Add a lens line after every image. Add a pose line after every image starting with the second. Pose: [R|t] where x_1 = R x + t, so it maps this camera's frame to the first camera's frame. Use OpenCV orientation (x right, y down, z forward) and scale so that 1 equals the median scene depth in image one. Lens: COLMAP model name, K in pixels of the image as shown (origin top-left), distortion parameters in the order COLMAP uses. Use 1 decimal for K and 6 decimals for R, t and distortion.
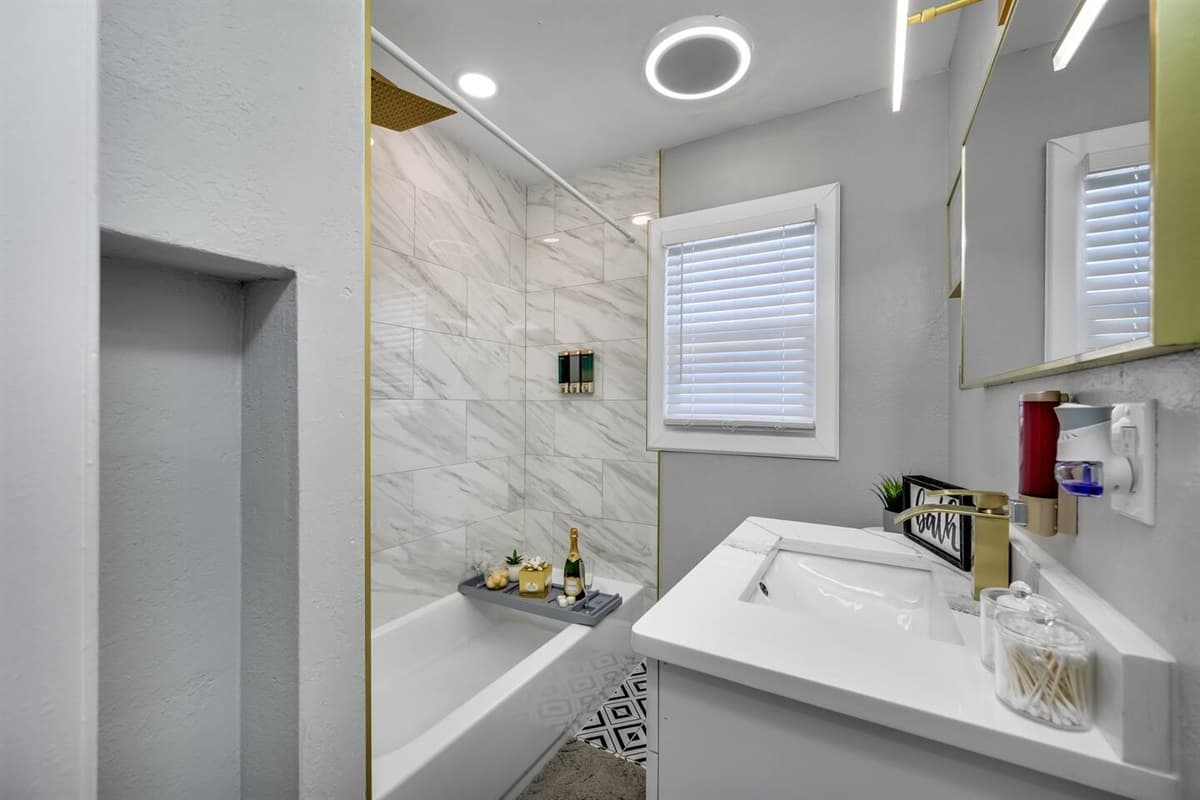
lens RADIAL K [[477.6, 0, 602.7], [0, 477.6, 403.4], [0, 0, 1]] dist [0.002069, -0.000015]
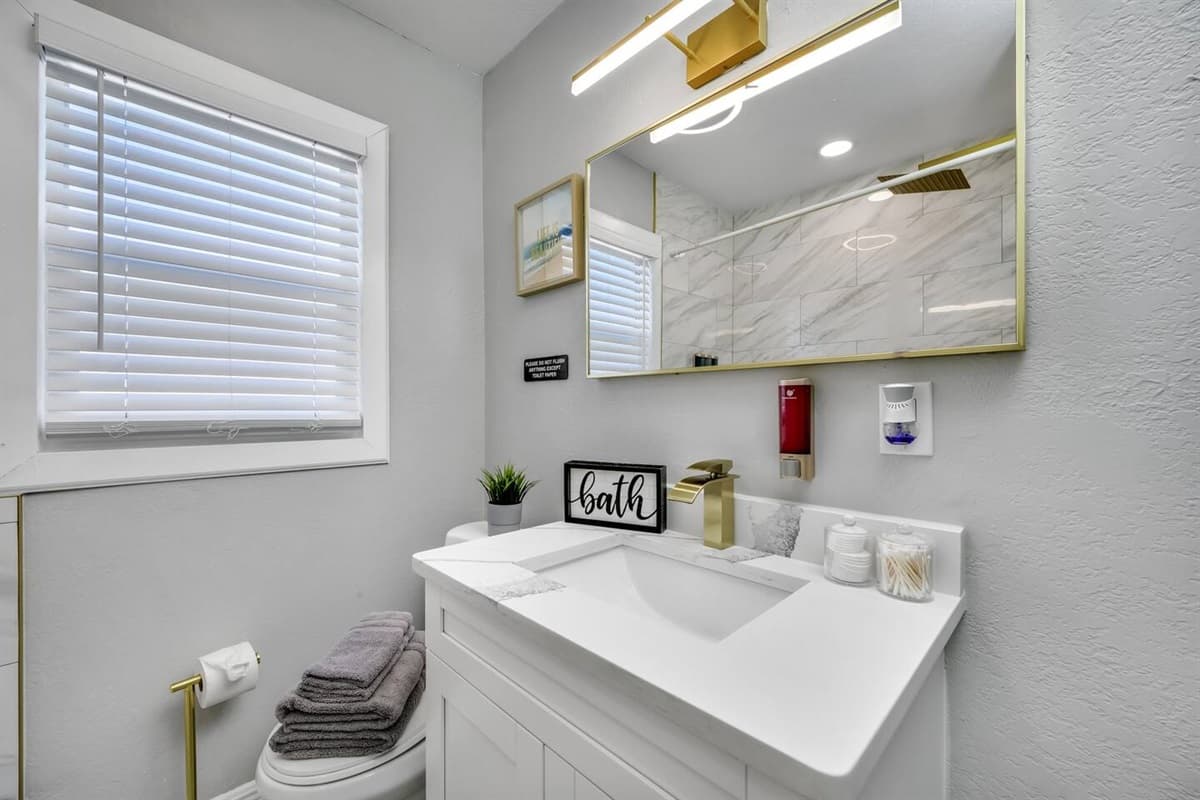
lens RADIAL K [[477.6, 0, 601.4], [0, 477.6, 404.3], [0, 0, 1]] dist [0.002069, -0.000015]
pose [[0.278699, -0.003981, 0.960370, -0.199138], [0.002943, 0.999990, 0.003291, 0.017248], [-0.960374, 0.001909, 0.278708, 0.417209]]
